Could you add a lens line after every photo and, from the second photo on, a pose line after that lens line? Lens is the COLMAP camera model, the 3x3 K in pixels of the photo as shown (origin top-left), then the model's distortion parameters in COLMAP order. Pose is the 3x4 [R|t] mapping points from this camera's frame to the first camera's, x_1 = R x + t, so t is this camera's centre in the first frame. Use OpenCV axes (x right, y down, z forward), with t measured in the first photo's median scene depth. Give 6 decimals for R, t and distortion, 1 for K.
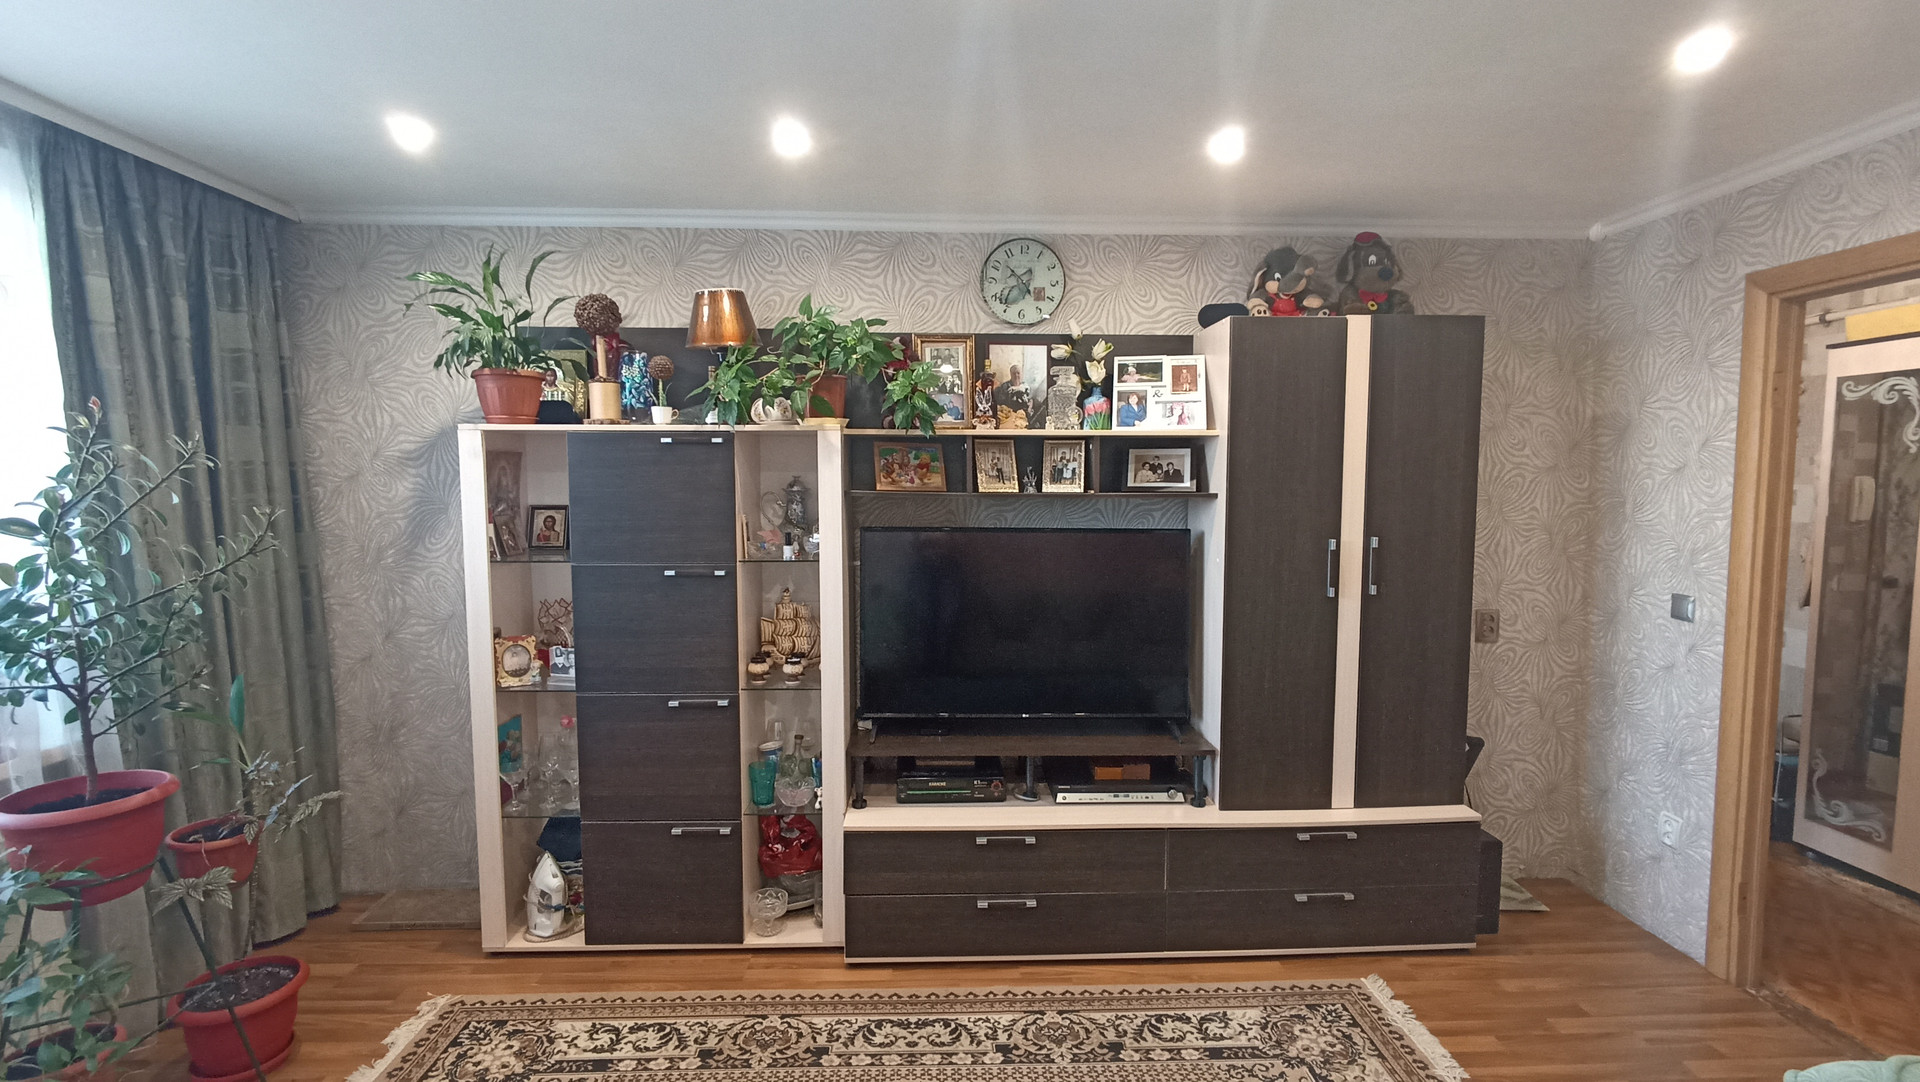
lens RADIAL K [[874.1, 0, 961.8], [0, 874.1, 543.5], [0, 0, 1]] dist [-0.002984, -0.000630]
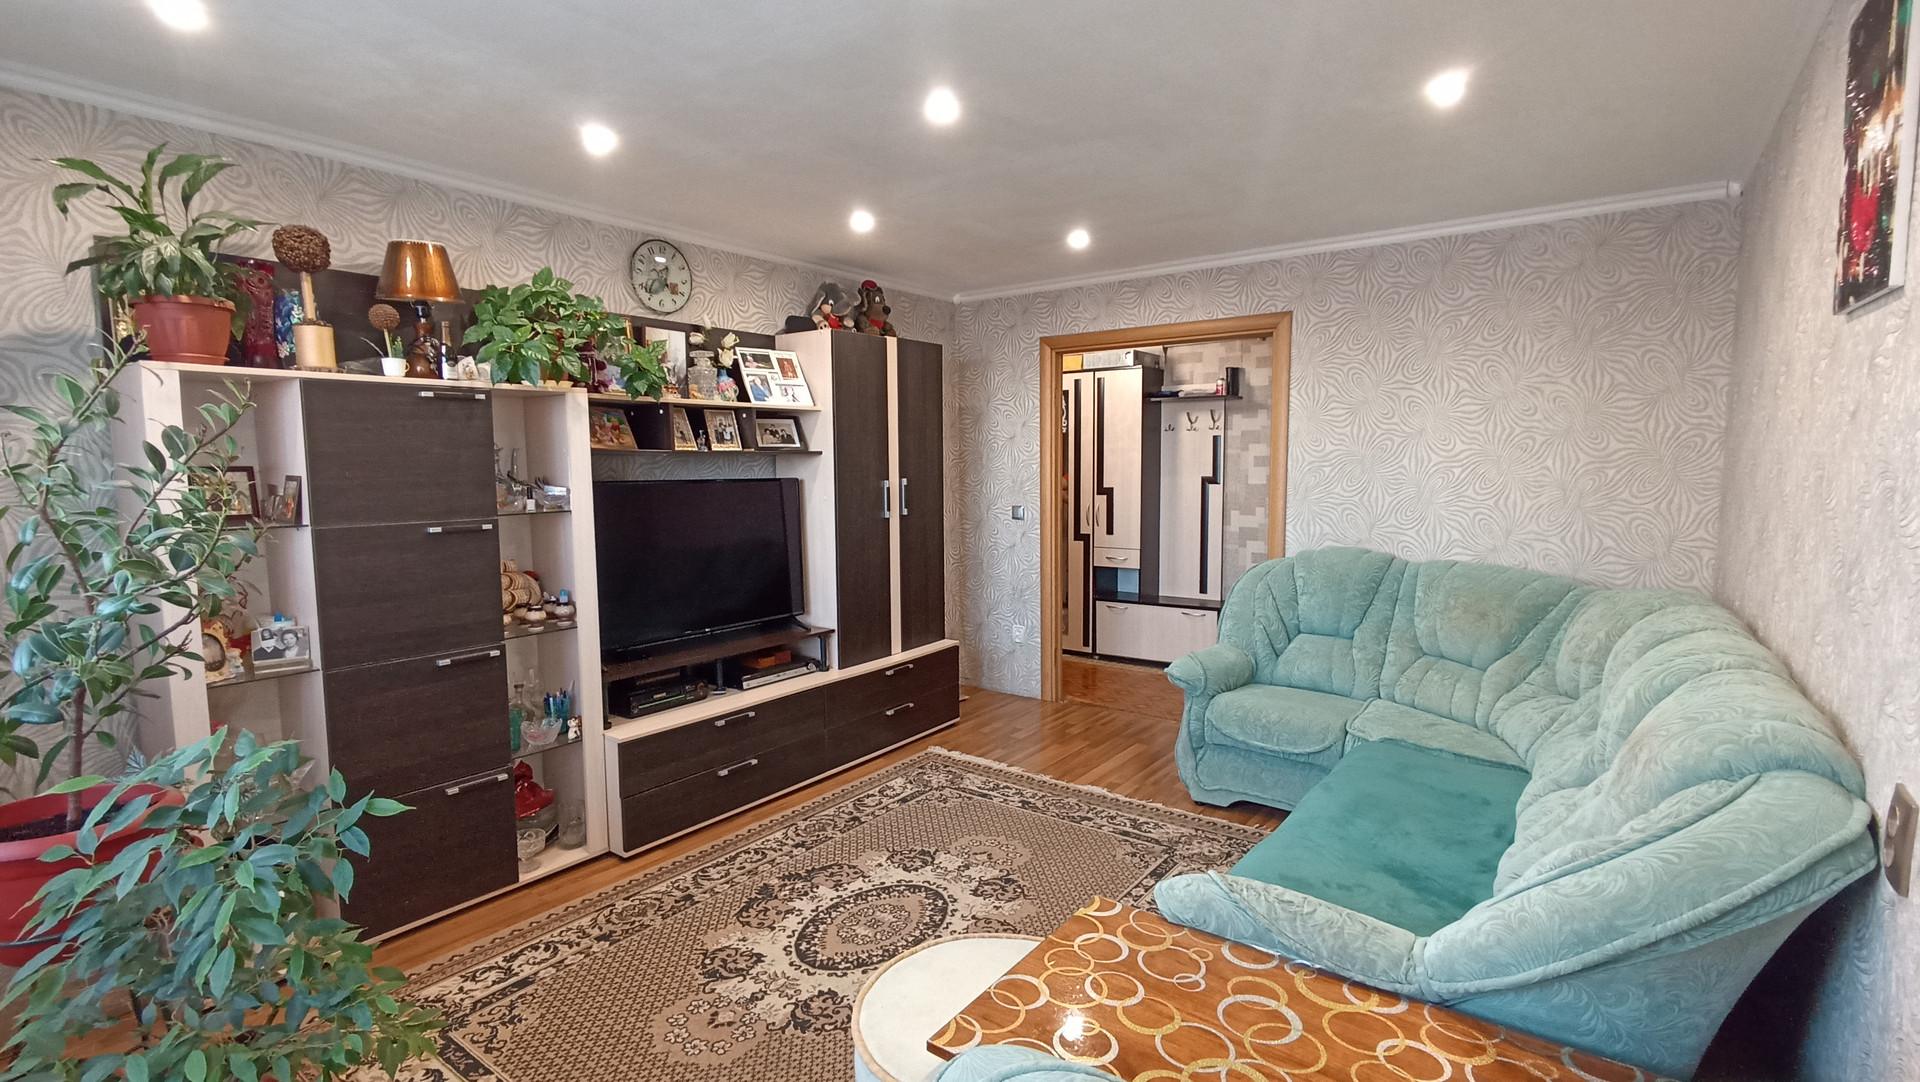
lens RADIAL K [[874.1, 0, 965.3], [0, 874.1, 540.9], [0, 0, 1]] dist [-0.002984, -0.000630]
pose [[0.624355, -0.078454, 0.777191, -0.690291], [0.065935, 0.996686, 0.047642, 0.036673], [-0.778353, 0.021498, 0.627459, -0.078721]]
